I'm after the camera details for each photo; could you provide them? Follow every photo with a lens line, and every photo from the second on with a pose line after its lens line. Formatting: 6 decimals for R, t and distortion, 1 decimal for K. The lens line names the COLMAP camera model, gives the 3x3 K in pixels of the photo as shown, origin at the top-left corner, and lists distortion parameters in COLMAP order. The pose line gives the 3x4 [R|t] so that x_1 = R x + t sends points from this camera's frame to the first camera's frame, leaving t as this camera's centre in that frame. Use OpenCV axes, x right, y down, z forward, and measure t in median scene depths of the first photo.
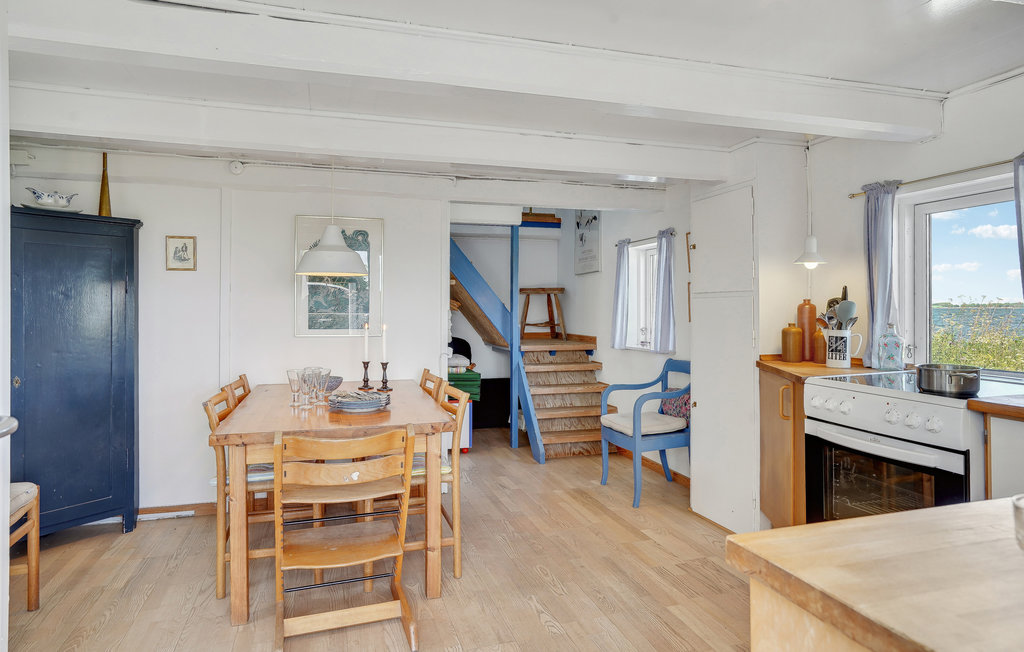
lens RADIAL K [[580.3, 0, 515.0], [0, 580.3, 307.1], [0, 0, 1]] dist [0.003993, 0.001863]
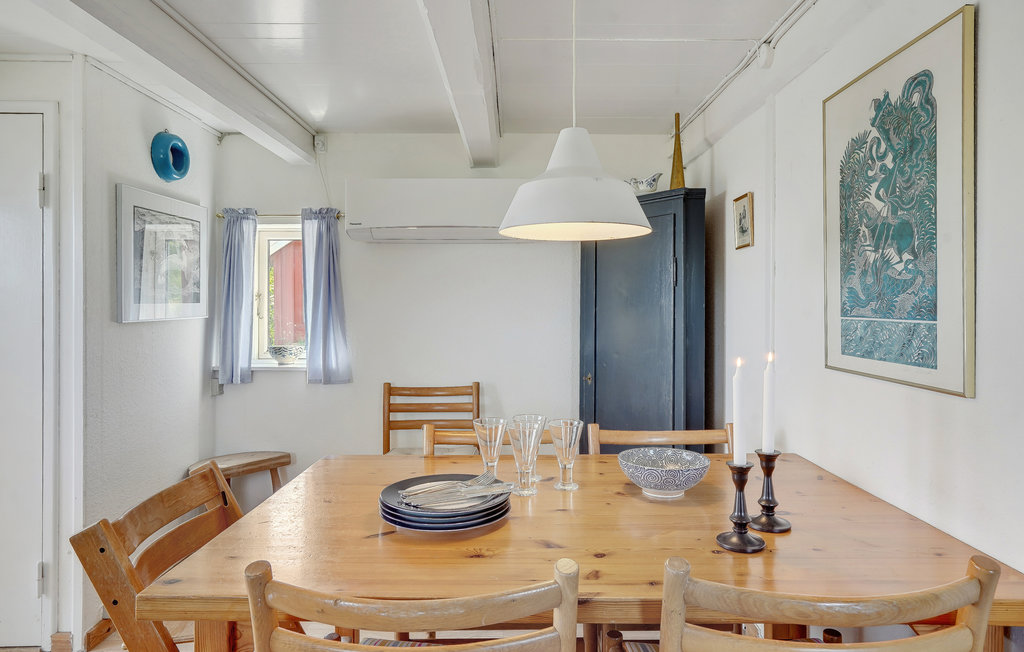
lens RADIAL K [[580.3, 0, 515.0], [0, 580.3, 307.1], [0, 0, 1]] dist [0.003993, 0.001863]
pose [[-0.301938, 0.006076, -0.953308, 0.101495], [0.001287, 0.999981, 0.005966, 0.000502], [0.953327, 0.000574, -0.301940, 0.700702]]
